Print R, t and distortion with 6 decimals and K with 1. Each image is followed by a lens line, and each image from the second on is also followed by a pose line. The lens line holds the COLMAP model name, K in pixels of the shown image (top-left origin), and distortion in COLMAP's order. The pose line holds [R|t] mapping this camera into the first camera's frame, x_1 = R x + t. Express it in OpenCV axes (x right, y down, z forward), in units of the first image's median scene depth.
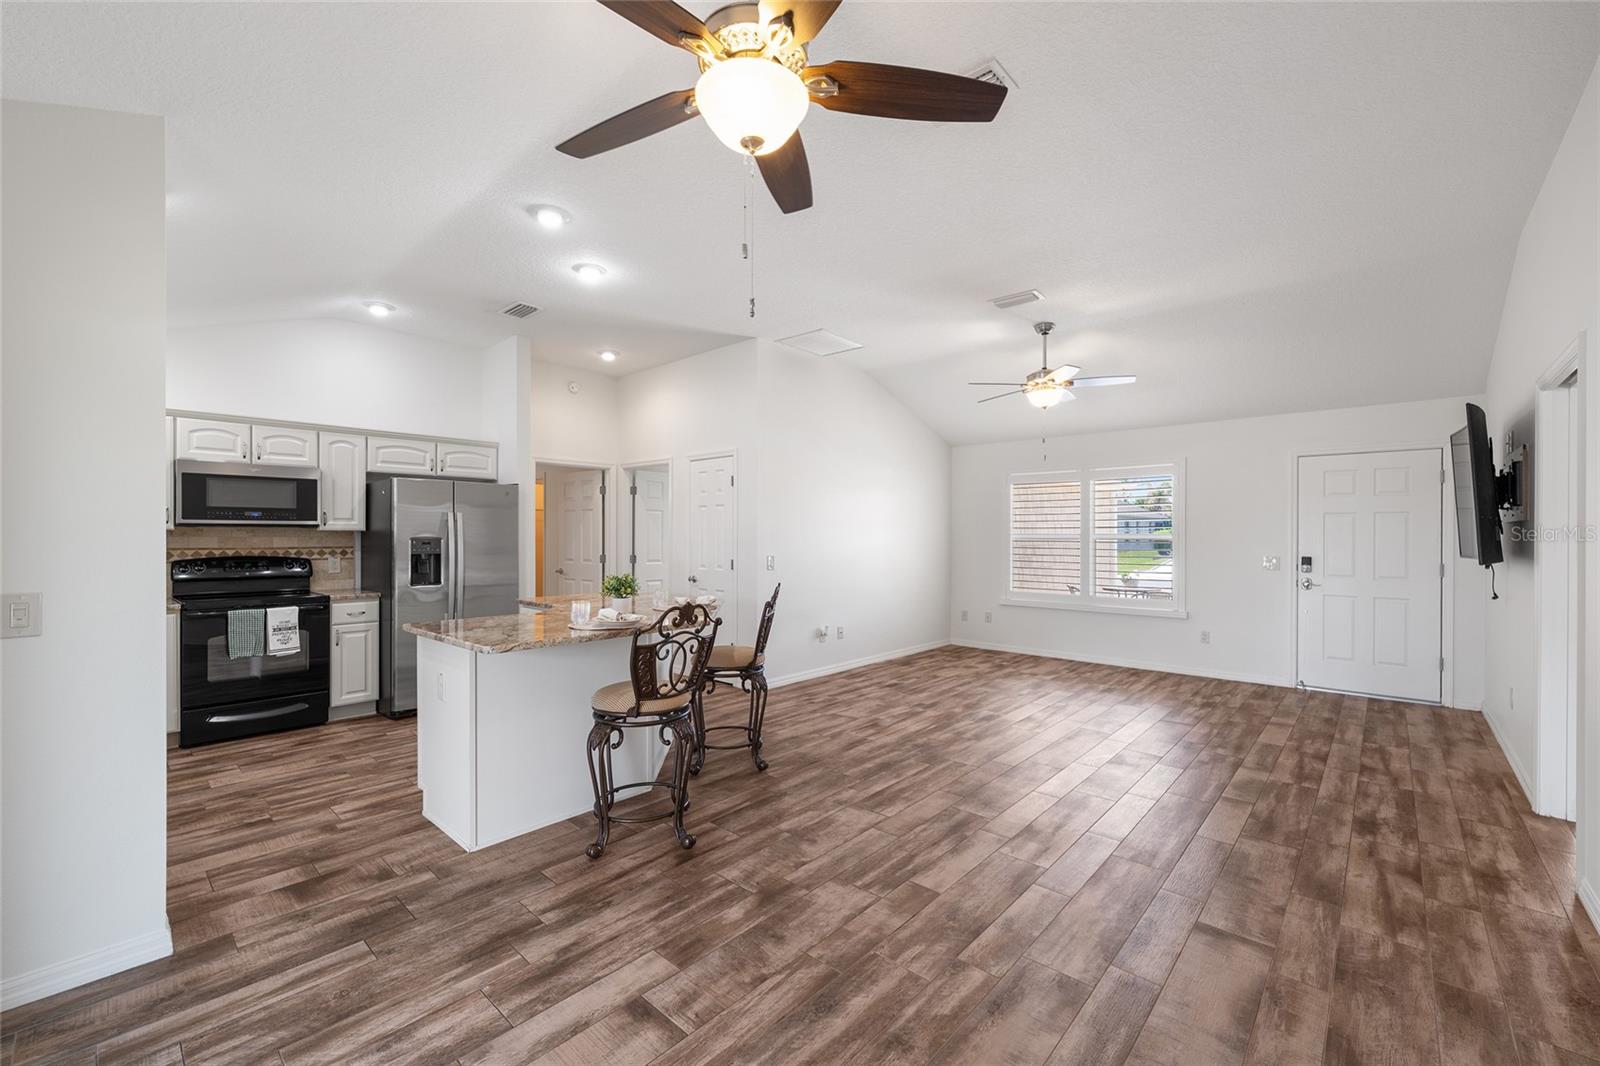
lens RADIAL K [[651.8, 0, 805.2], [0, 651.8, 536.6], [0, 0, 1]] dist [-0.001160, -0.000163]
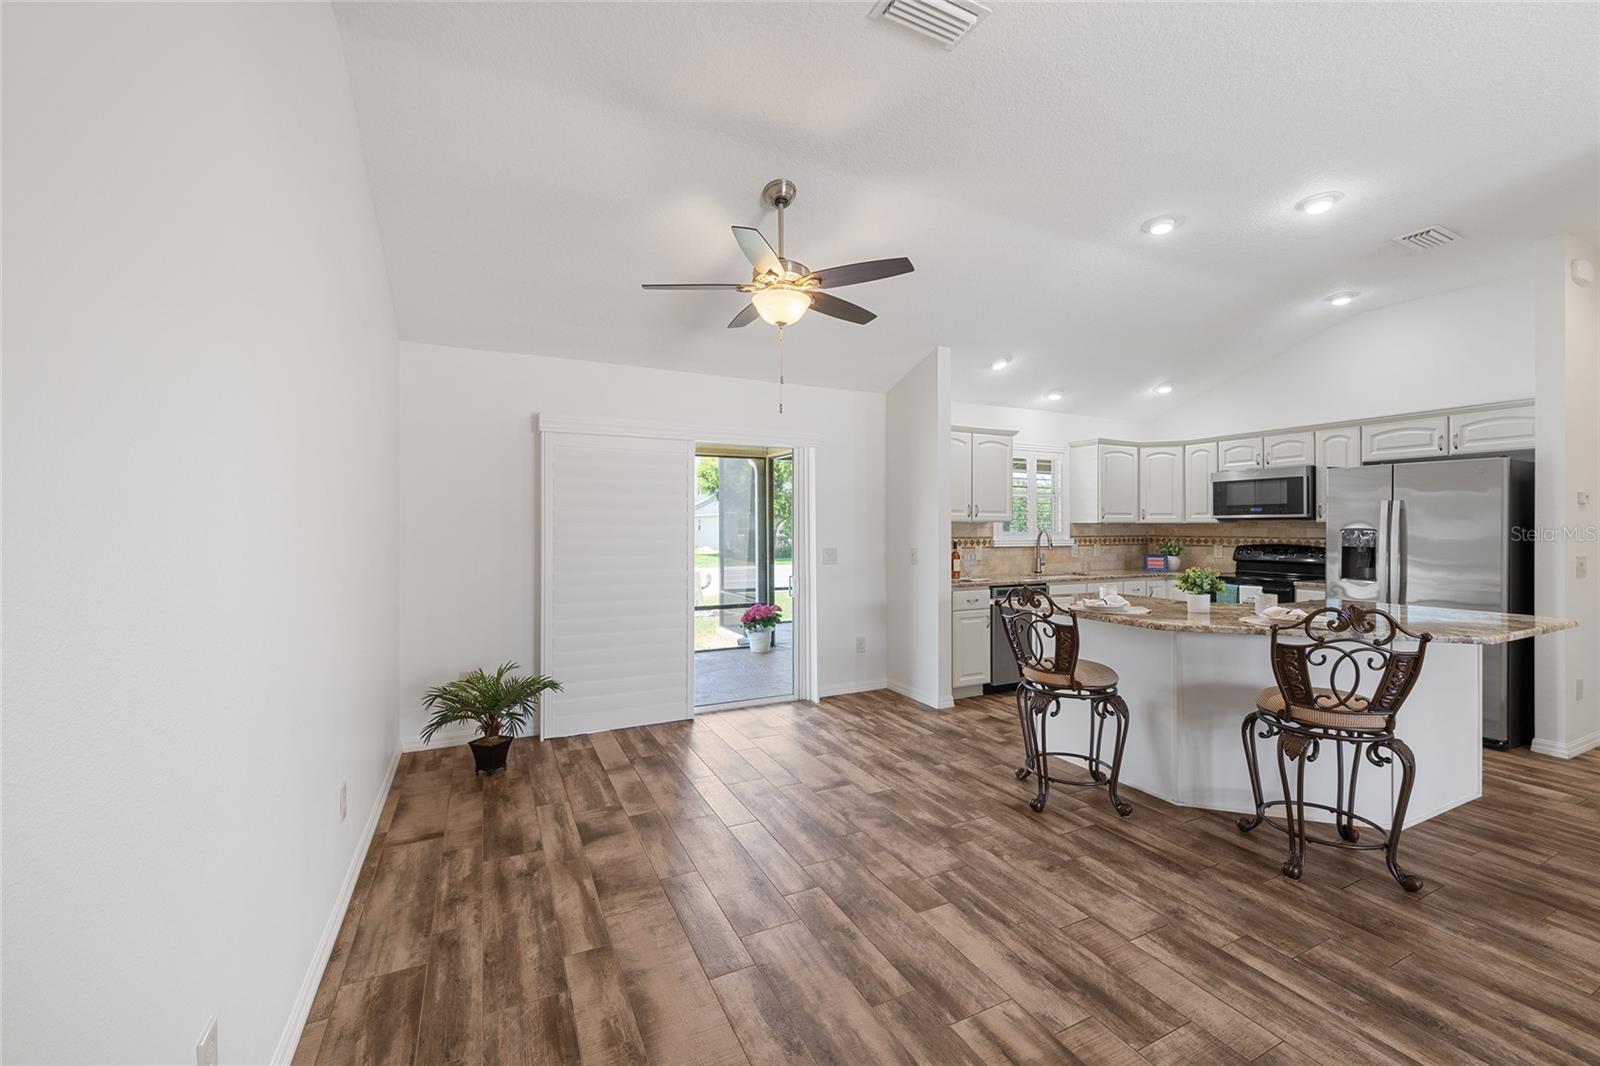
lens RADIAL K [[643.3, 0, 801.7], [0, 643.3, 526.5], [0, 0, 1]] dist [-0.000694, 0.000366]
pose [[-0.372182, -0.002061, -0.928157, 0.707899], [-0.001470, 0.999998, -0.001631, 0.000691], [0.928159, 0.000758, -0.372184, 0.751749]]
